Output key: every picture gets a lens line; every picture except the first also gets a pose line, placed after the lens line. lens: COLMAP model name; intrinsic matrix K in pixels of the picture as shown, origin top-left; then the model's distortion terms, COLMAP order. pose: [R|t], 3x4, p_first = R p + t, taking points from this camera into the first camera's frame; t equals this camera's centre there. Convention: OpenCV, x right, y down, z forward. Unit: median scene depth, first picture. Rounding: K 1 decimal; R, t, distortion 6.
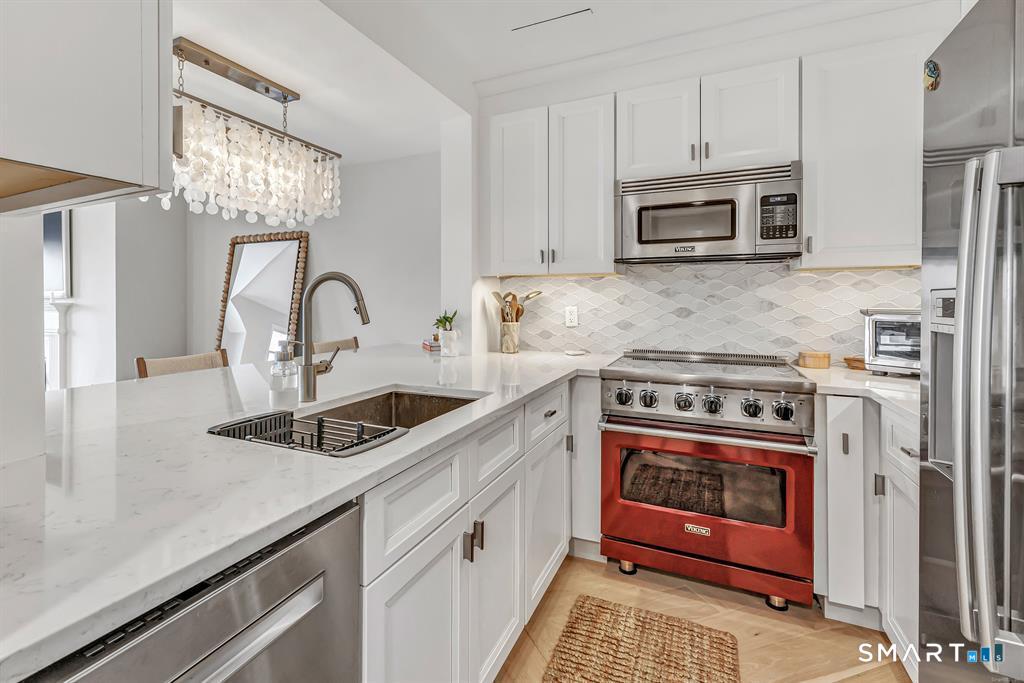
lens RADIAL K [[485.8, 0, 449.3], [0, 485.8, 301.7], [0, 0, 1]] dist [-0.002019, 0.001308]
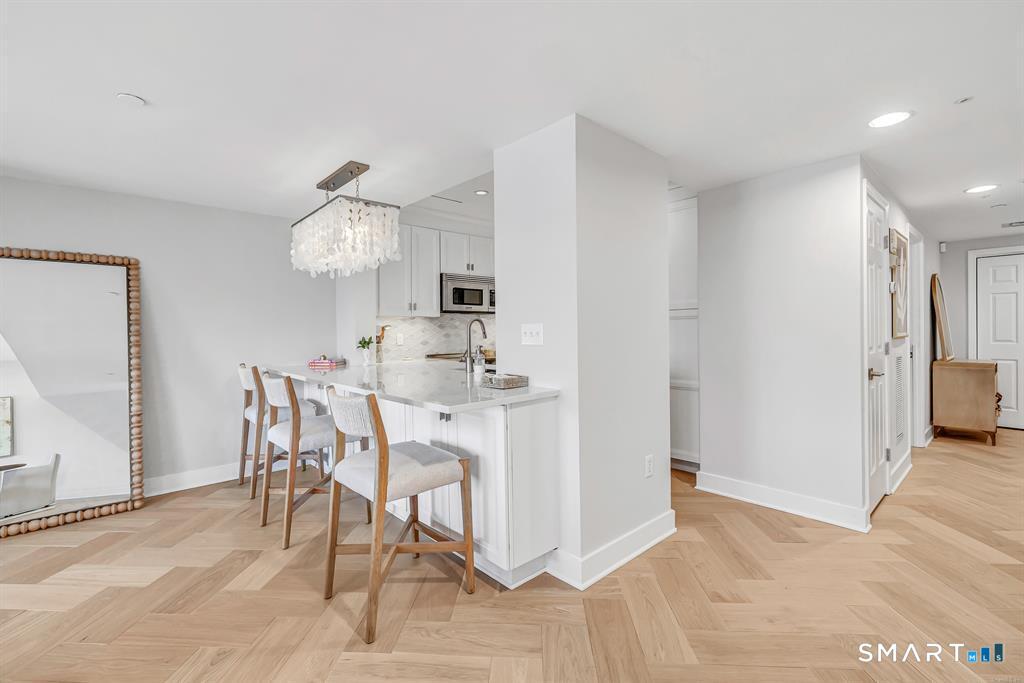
lens RADIAL K [[445.9, 0, 496.5], [0, 445.9, 330.6], [0, 0, 1]] dist [0.000409, 0.000101]
pose [[0.374424, -0.004500, 0.927247, -1.569993], [0.012188, 0.999926, -0.000069, 0.003450], [-0.927178, 0.011327, 0.374451, 0.074166]]
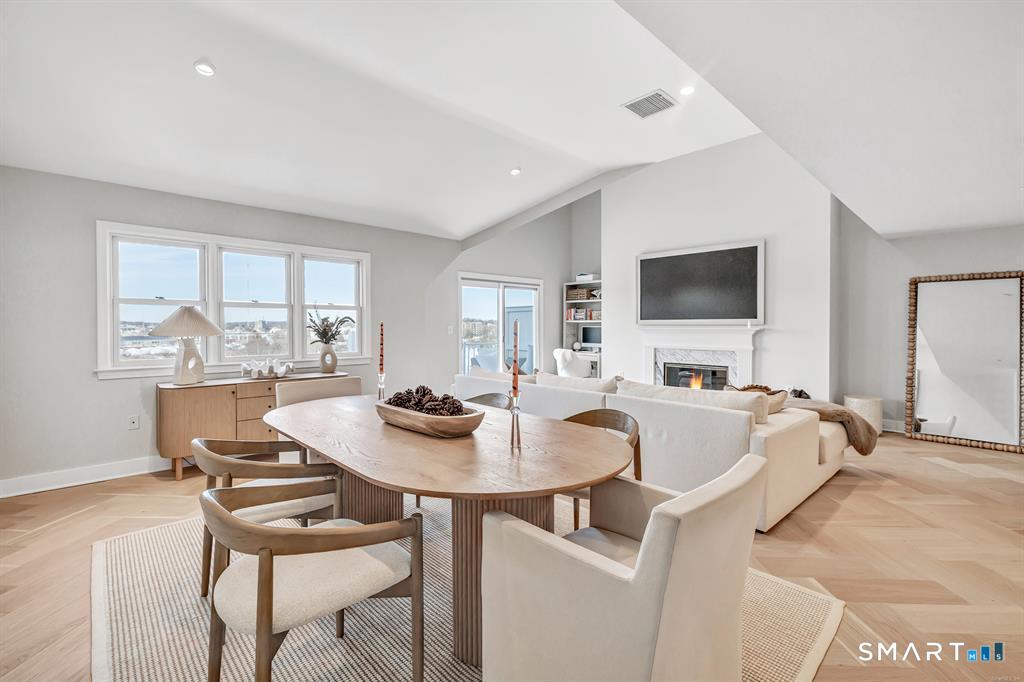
lens RADIAL K [[445.9, 0, 528.8], [0, 445.9, 332.8], [0, 0, 1]] dist [0.000409, 0.000101]
pose [[0.945852, 0.003817, -0.324577, -2.147091], [-0.000246, 0.999939, 0.011042, 0.003071], [0.324599, -0.010364, 0.945795, -0.949609]]
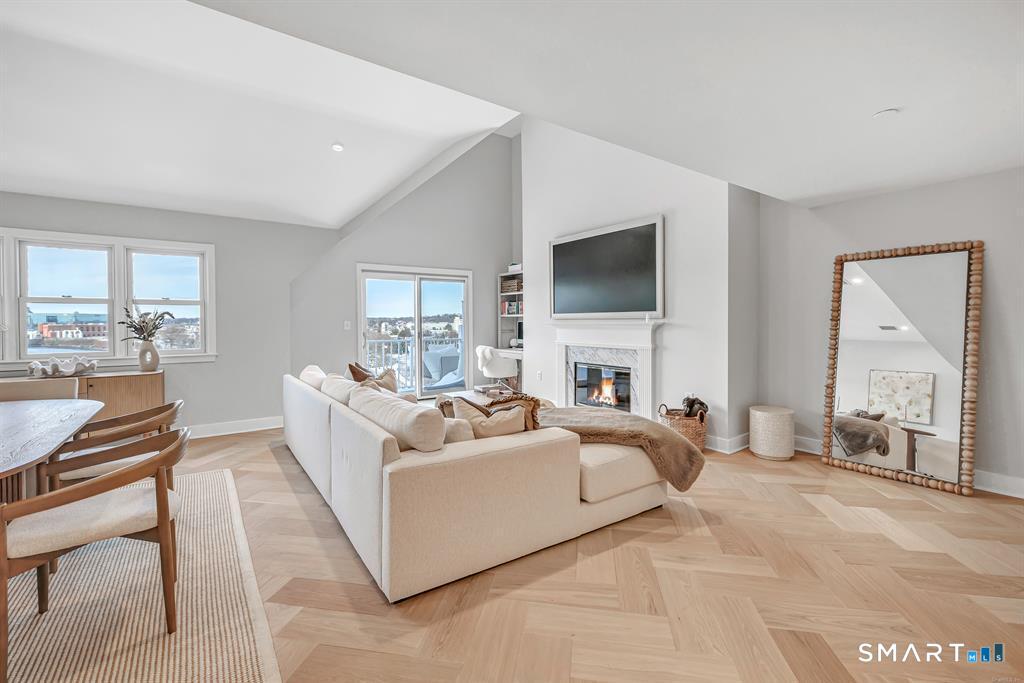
lens RADIAL K [[445.9, 0, 523.8], [0, 445.9, 328.3], [0, 0, 1]] dist [0.000409, 0.000101]
pose [[0.889948, 0.001527, -0.456059, -1.260380], [0.004025, 0.999929, 0.011203, 0.008179], [0.456044, -0.011806, 0.889879, -0.226266]]
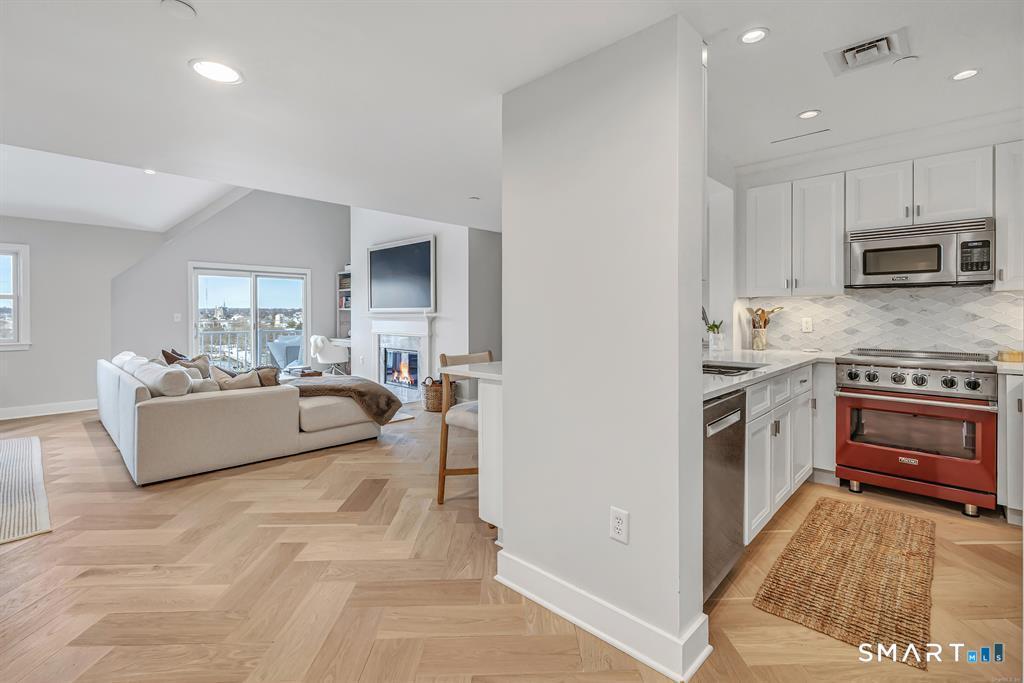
lens RADIAL K [[445.9, 0, 526.4], [0, 445.9, 316.7], [0, 0, 1]] dist [0.000409, 0.000101]
pose [[0.965371, 0.000006, -0.260880, -0.275077], [0.001035, 0.999992, 0.003853, 0.001169], [0.260877, -0.003989, 0.965364, -0.645267]]
